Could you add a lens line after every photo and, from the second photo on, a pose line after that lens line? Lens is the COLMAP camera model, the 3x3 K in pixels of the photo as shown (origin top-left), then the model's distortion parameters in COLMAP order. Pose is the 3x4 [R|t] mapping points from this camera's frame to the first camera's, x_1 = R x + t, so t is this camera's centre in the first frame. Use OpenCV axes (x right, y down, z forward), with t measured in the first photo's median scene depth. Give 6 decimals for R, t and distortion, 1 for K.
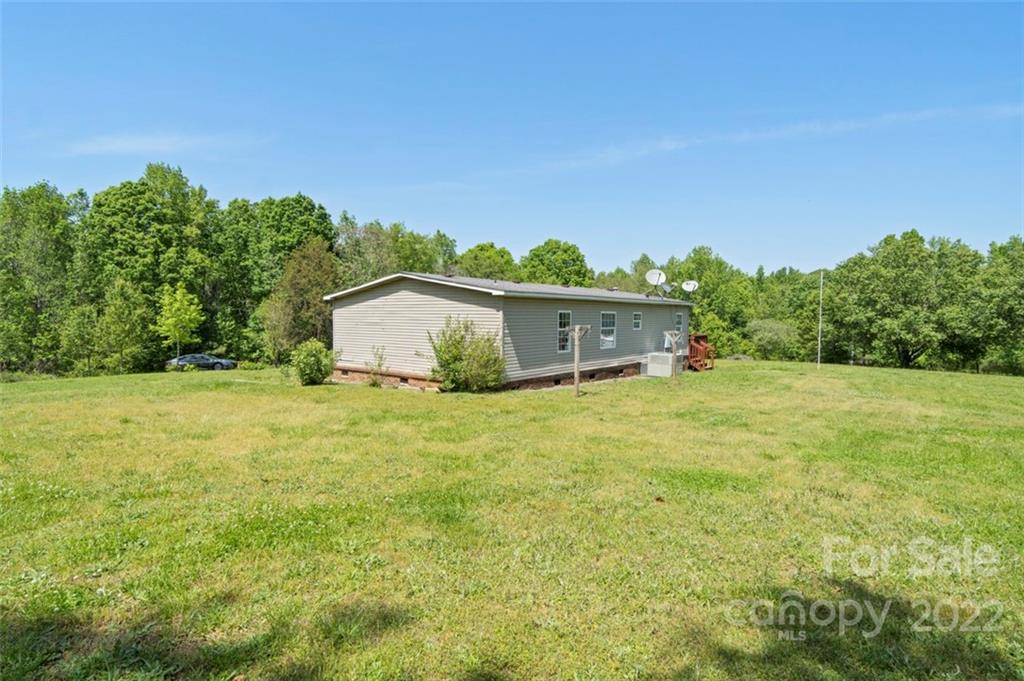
lens RADIAL K [[491.5, 0, 512.0], [0, 491.5, 340.5], [0, 0, 1]] dist [-0.039288, -0.000246]
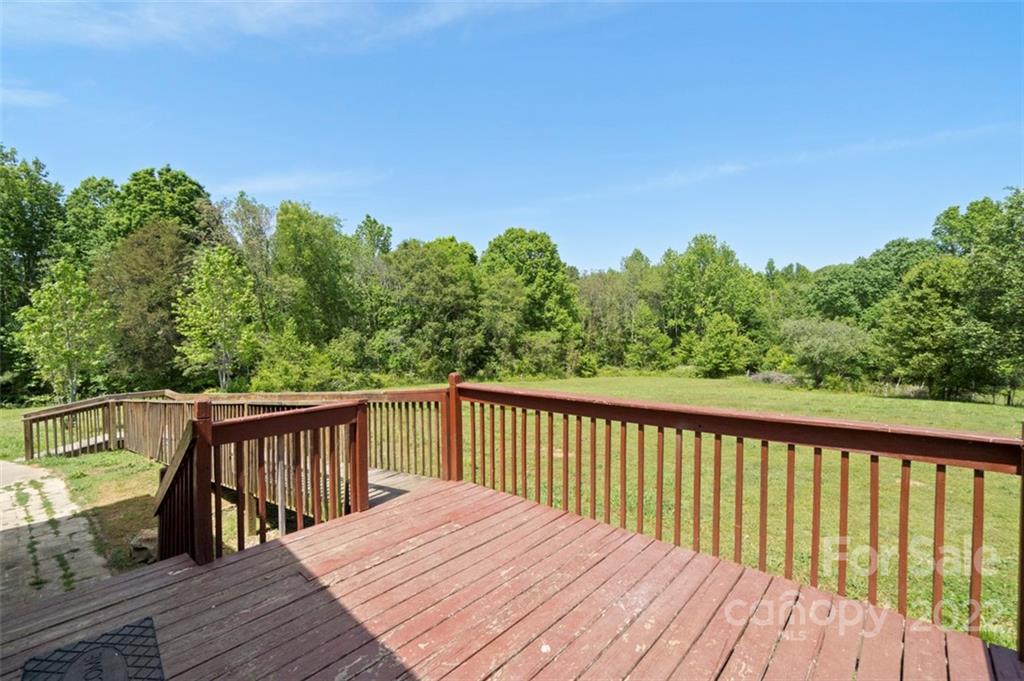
lens RADIAL K [[437.7, 0, 512.0], [0, 437.7, 340.5], [0, 0, 1]] dist [-0.000542, 0.000080]
pose [[0.999231, -0.020829, -0.033212, 0.082375], [0.020477, 0.999731, -0.010899, -0.008853], [0.033430, 0.010211, 0.999389, 0.244427]]
